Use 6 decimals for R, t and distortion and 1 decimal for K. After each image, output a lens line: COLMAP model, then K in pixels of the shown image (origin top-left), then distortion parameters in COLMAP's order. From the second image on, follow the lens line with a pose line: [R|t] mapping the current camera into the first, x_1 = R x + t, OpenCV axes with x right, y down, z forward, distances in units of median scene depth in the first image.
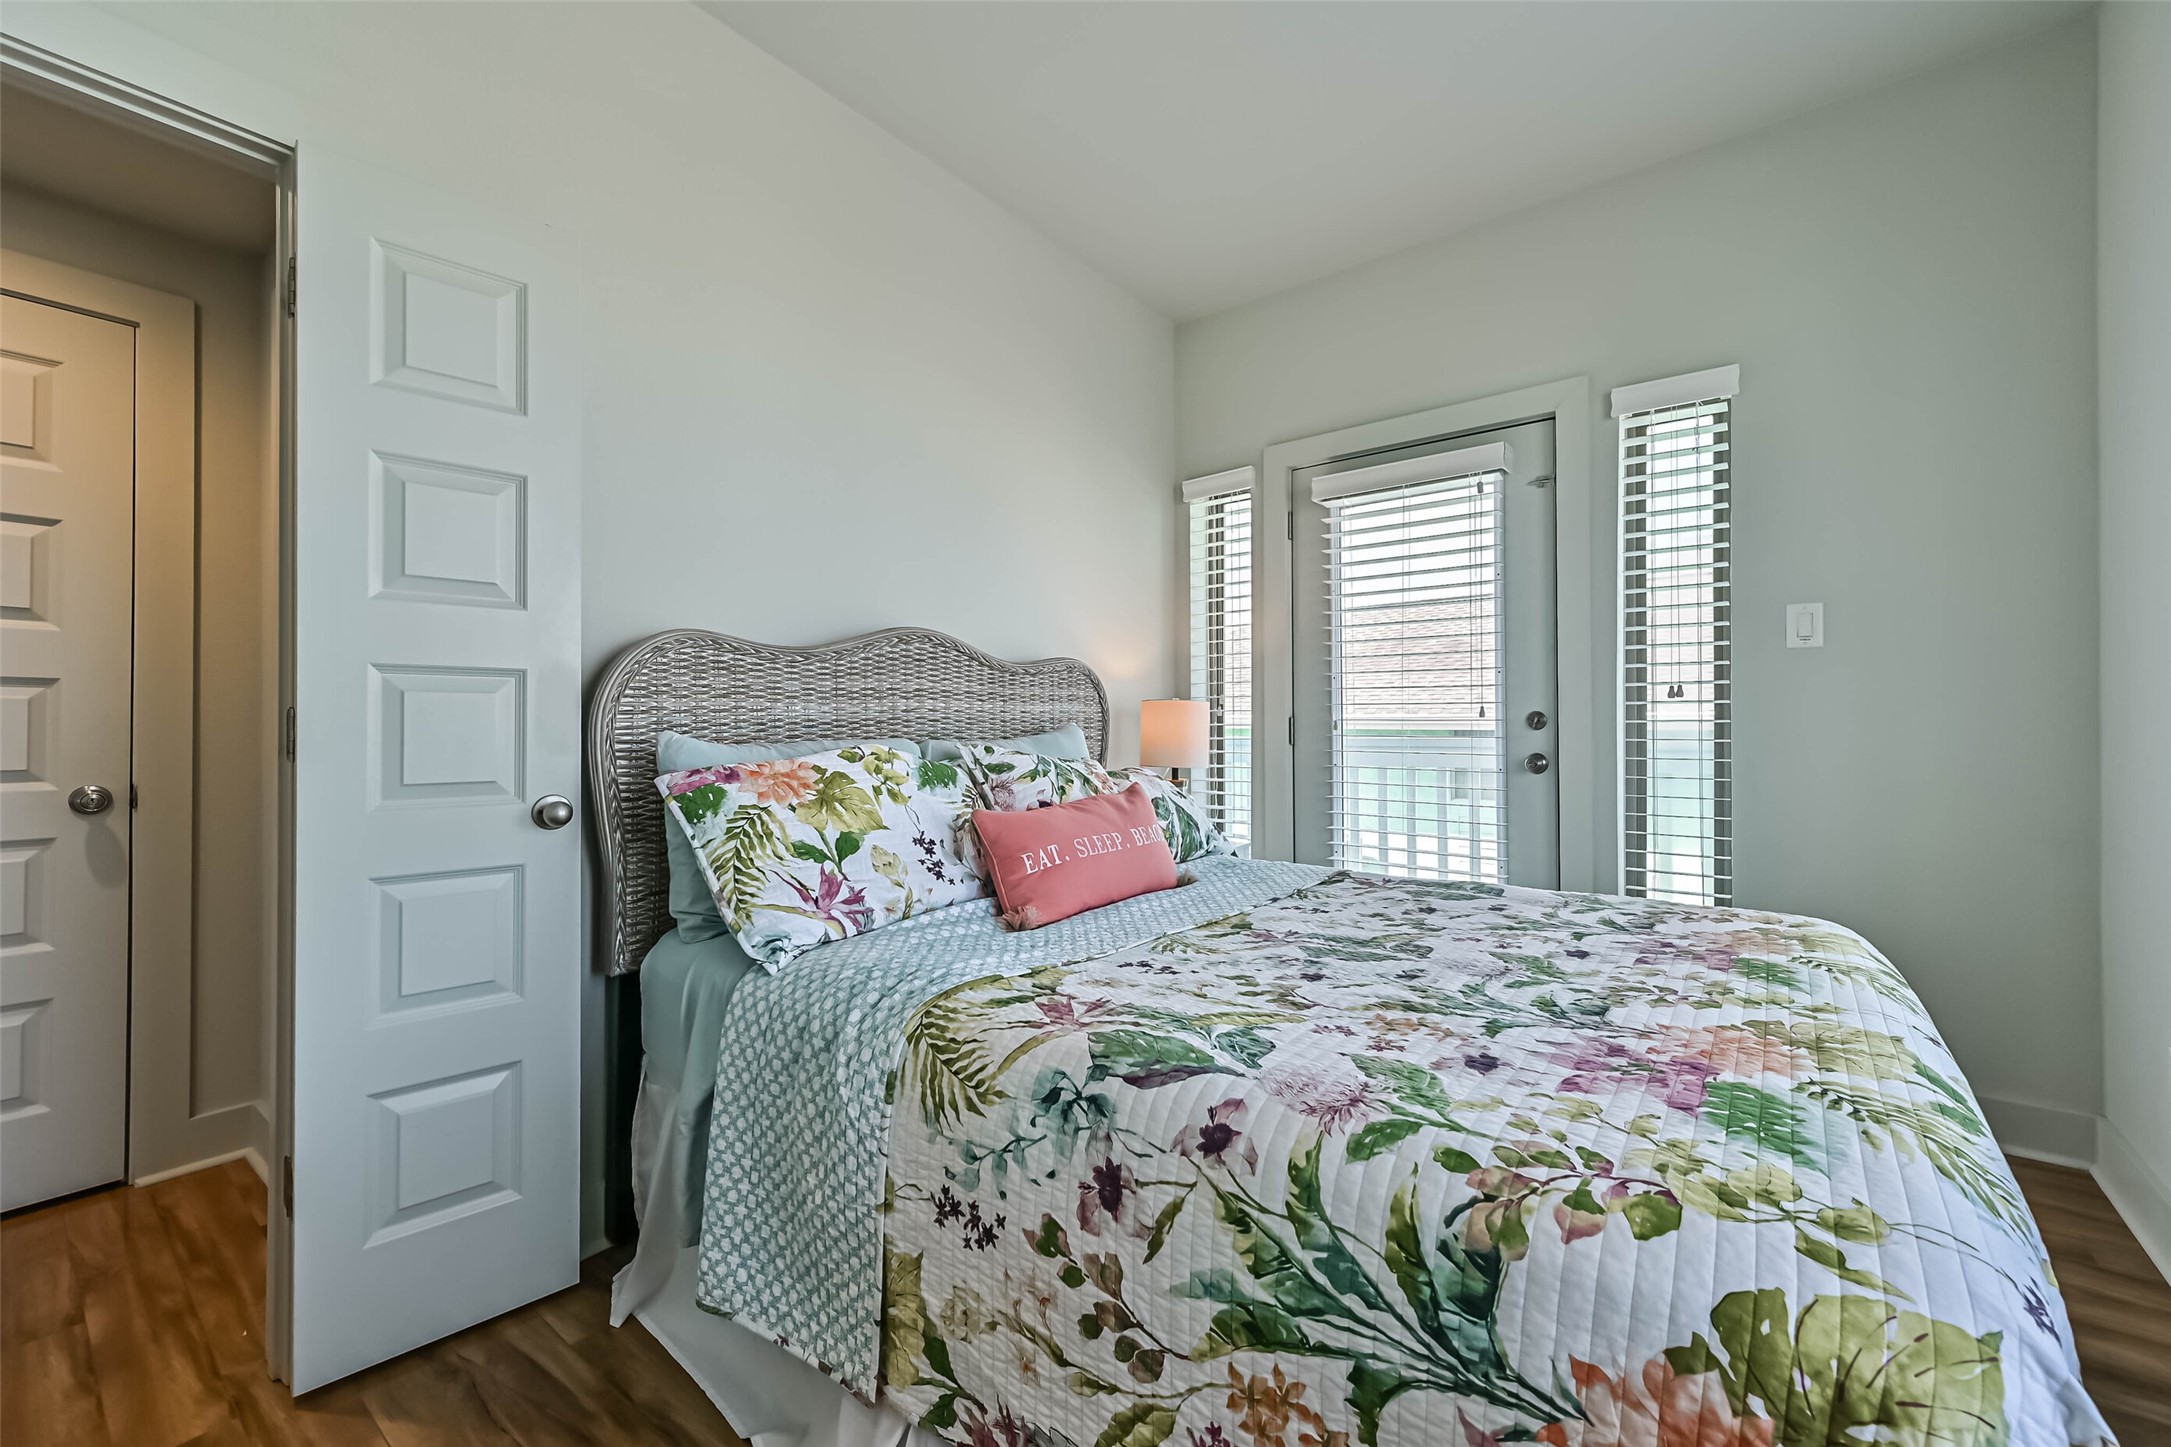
lens RADIAL K [[863.7, 0, 1092.2], [0, 863.7, 723.5], [0, 0, 1]] dist [0.018215, -0.000449]
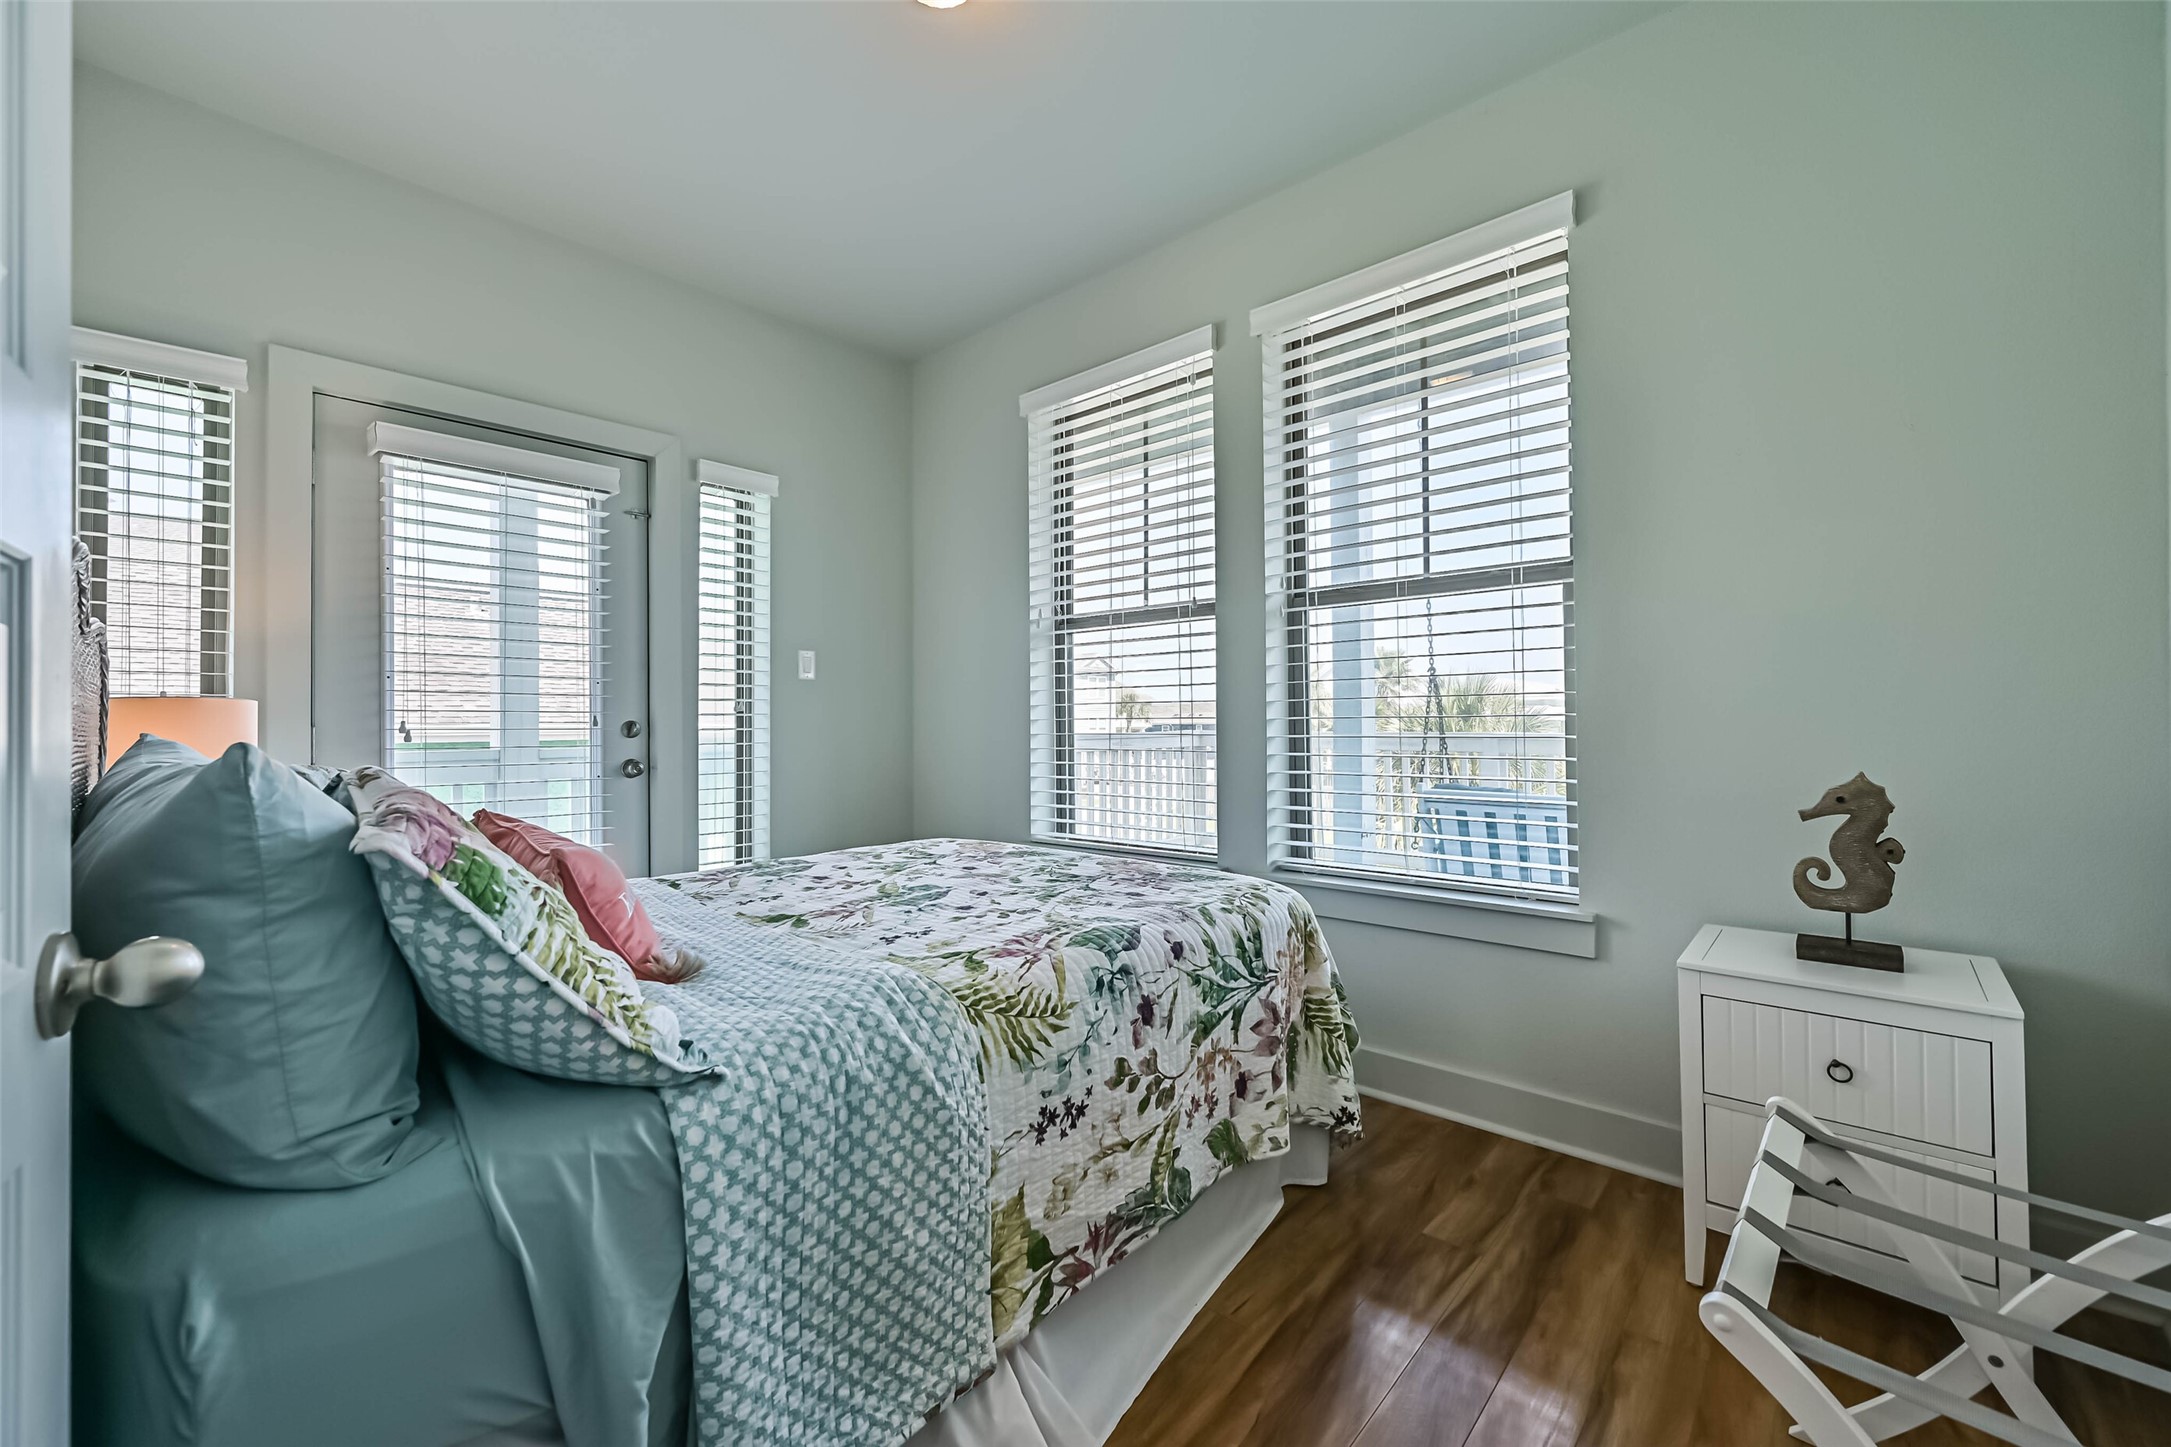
lens RADIAL K [[863.7, 0, 1092.2], [0, 863.7, 723.5], [0, 0, 1]] dist [0.018215, -0.000449]
pose [[0.079729, 0.005838, 0.996799, -1.489805], [0.011634, 0.999909, -0.006787, 0.009918], [-0.996749, 0.012138, 0.079654, 0.904453]]
